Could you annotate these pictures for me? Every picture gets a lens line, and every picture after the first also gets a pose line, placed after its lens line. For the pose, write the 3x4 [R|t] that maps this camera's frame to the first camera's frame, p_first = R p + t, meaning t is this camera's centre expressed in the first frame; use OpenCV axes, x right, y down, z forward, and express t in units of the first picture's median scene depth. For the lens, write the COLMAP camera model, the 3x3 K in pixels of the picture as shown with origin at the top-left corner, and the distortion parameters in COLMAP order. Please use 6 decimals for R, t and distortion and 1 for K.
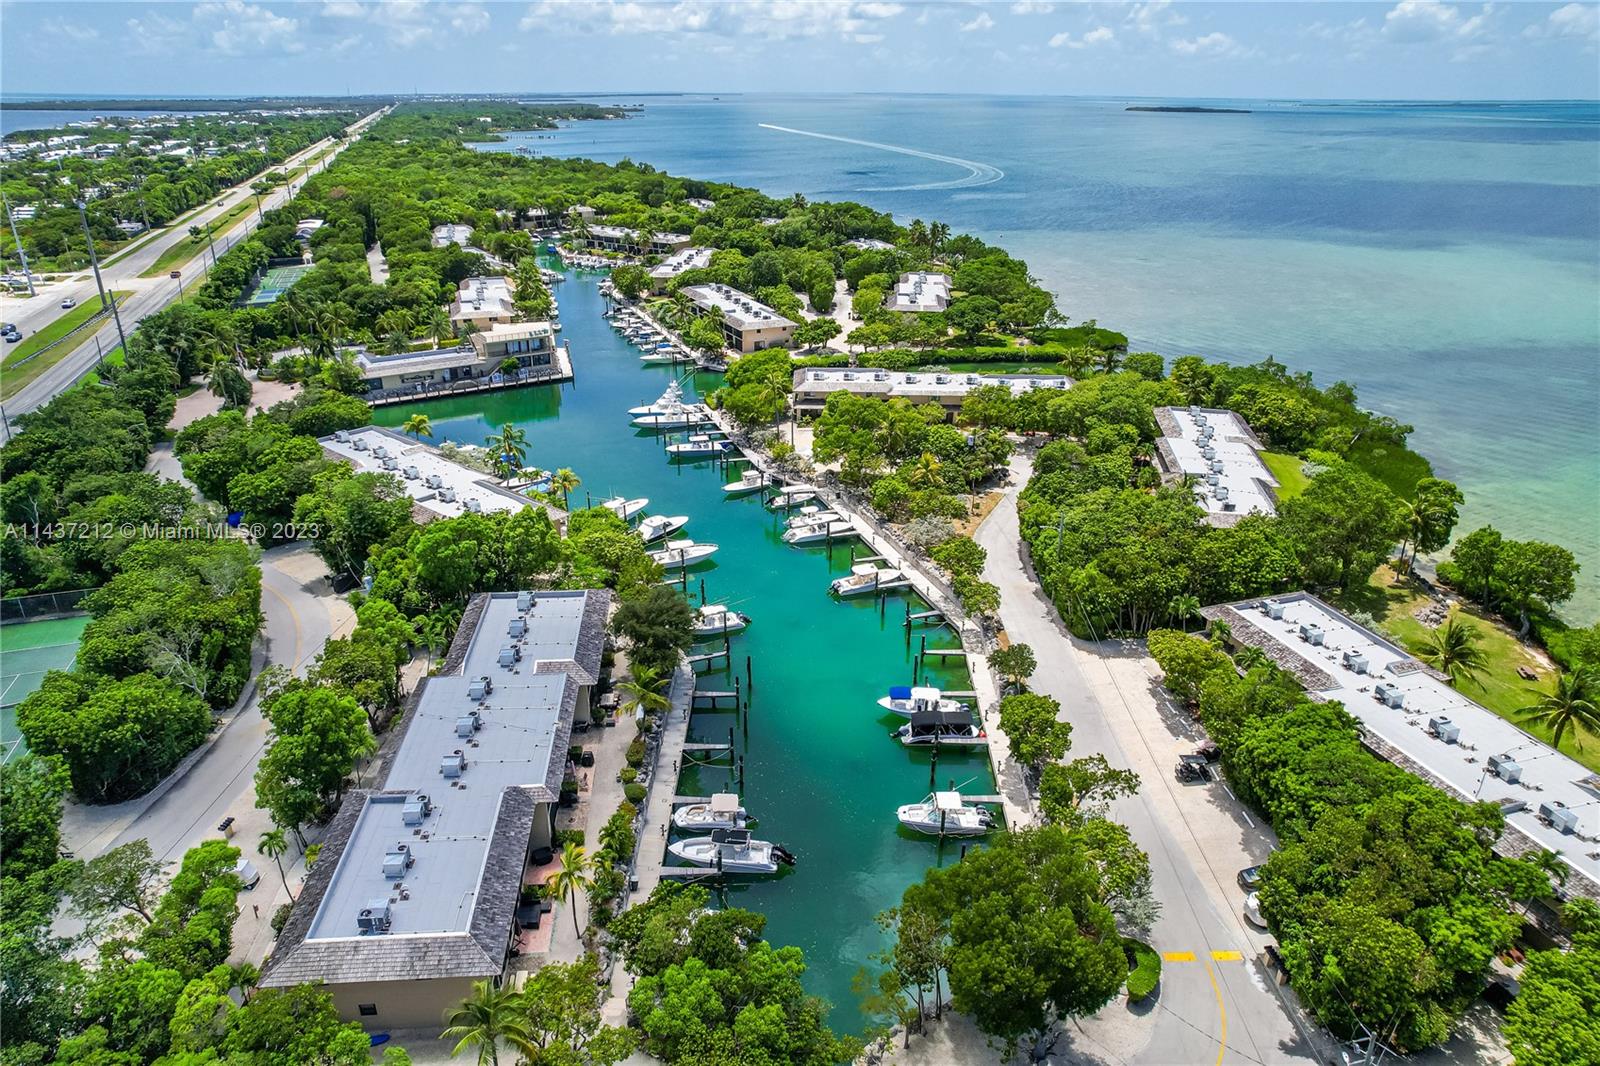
lens RADIAL K [[1032.0, 0, 800.0], [0, 1032.0, 533.0], [0, 0, 1]] dist [-0.085500, 0.081533]
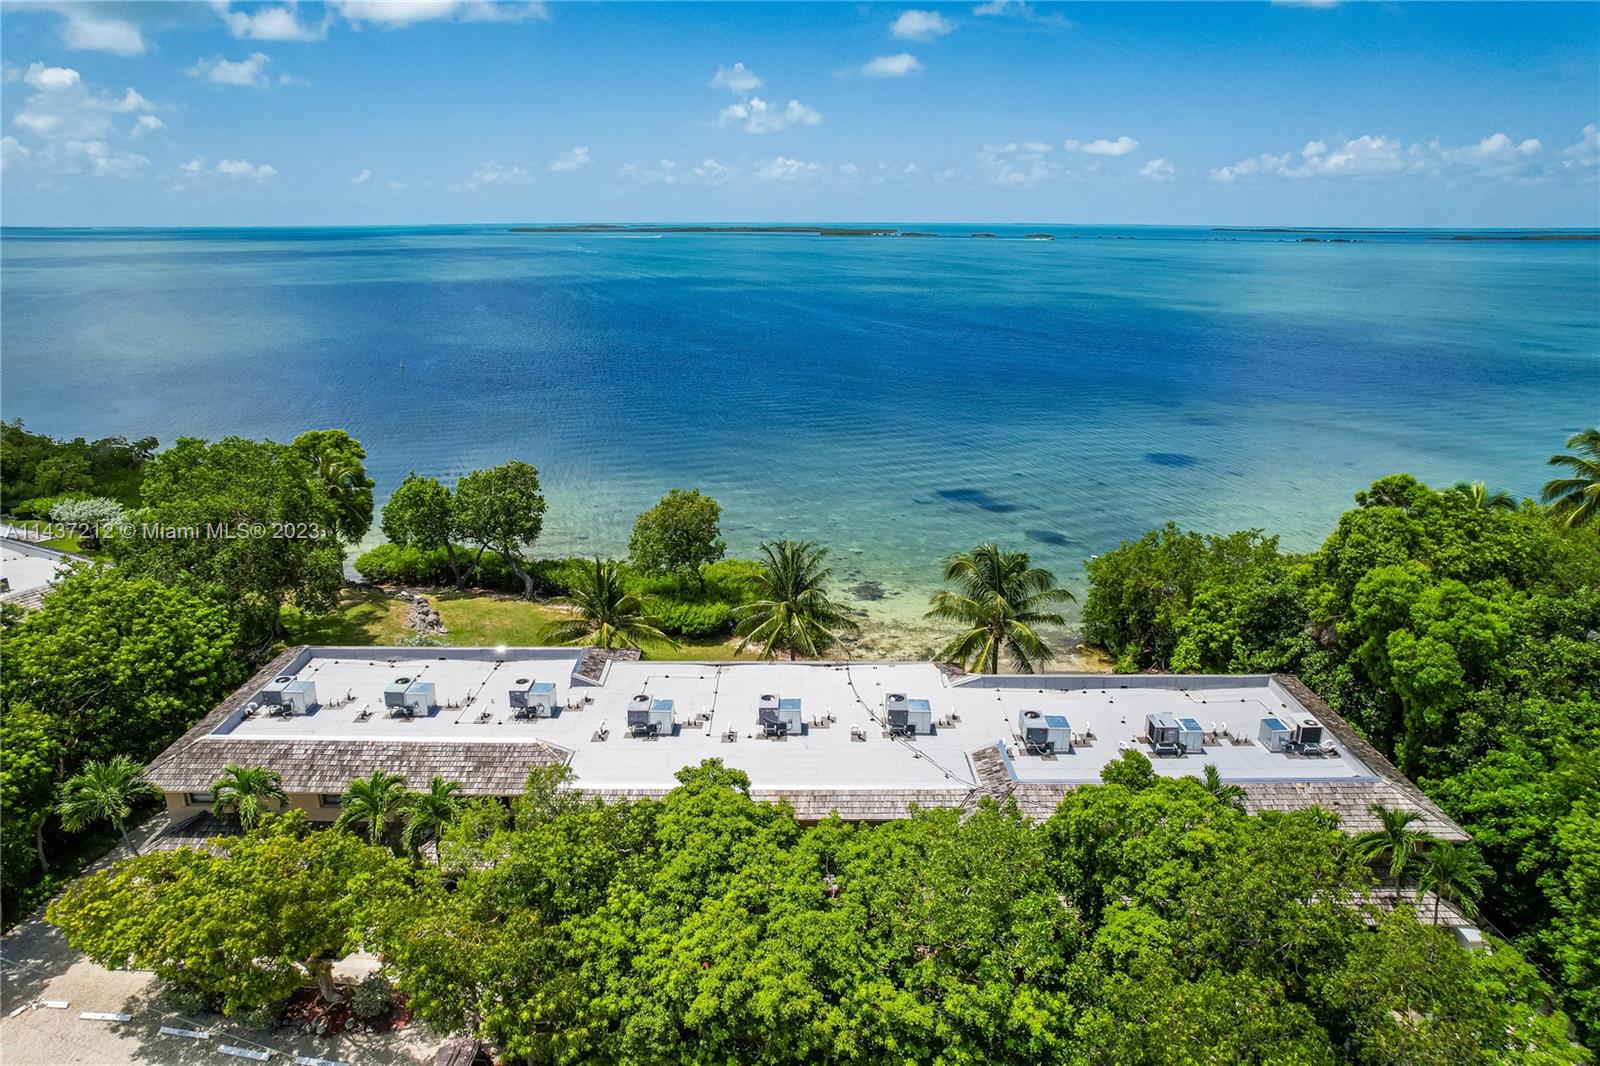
lens RADIAL K [[1032.0, 0, 800.0], [0, 1032.0, 533.0], [0, 0, 1]] dist [-0.085500, 0.081533]
pose [[0.307588, -0.278173, 0.909950, 0.134080], [0.371041, 0.915674, 0.154501, 0.021001], [-0.876195, 0.290106, 0.384864, 0.560799]]
